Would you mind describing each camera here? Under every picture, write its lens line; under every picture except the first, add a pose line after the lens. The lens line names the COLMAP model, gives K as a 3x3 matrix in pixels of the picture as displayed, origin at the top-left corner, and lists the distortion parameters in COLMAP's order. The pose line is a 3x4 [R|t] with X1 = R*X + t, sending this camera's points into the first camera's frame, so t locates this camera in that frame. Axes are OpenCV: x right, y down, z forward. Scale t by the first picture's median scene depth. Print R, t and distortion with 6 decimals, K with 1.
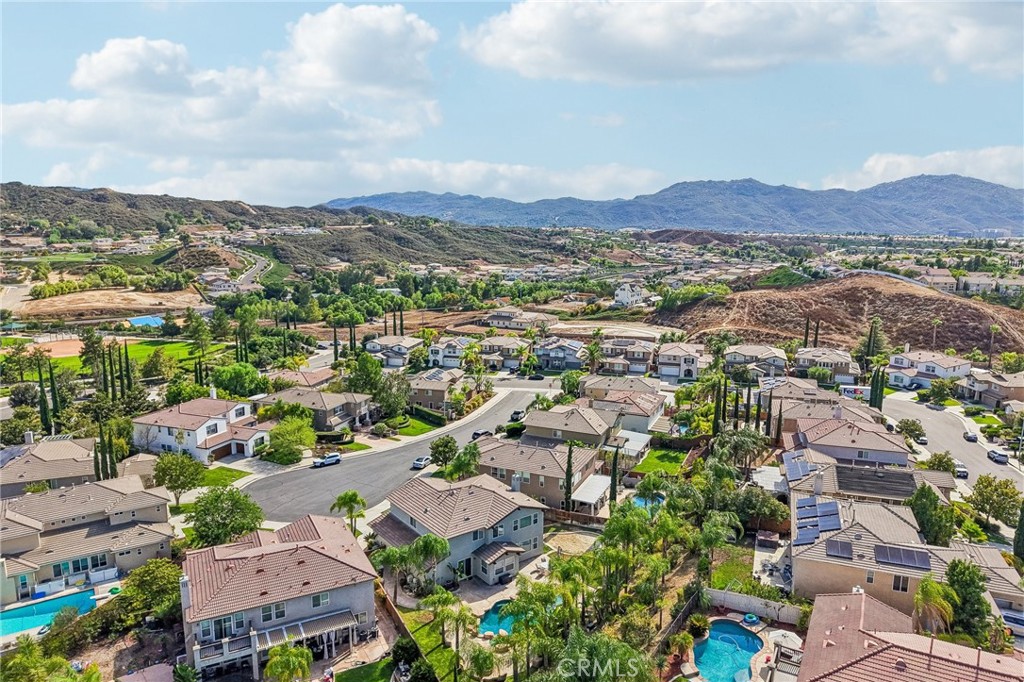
lens RADIAL K [[685.0, 0, 512.0], [0, 685.0, 341.0], [0, 0, 1]] dist [0.013197, -0.002557]
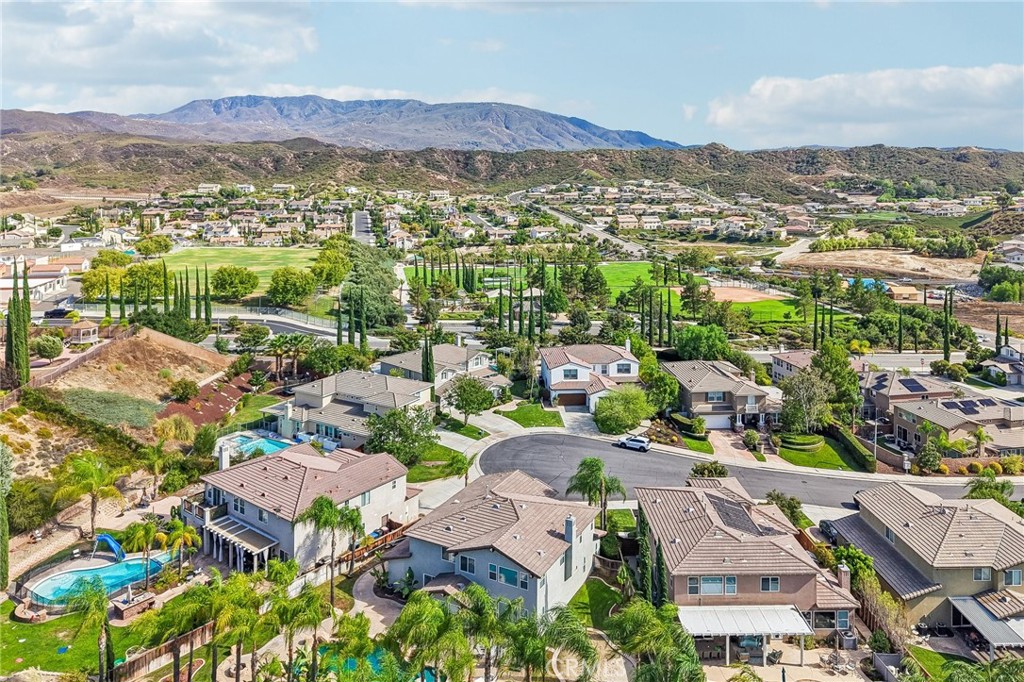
lens RADIAL K [[685.0, 0, 512.0], [0, 685.0, 341.0], [0, 0, 1]] dist [0.013197, -0.002557]
pose [[0.417367, 0.208930, -0.884394, 0.082264], [-0.162536, 0.974681, 0.153555, -0.011631], [0.894084, 0.079657, 0.440759, 0.101272]]
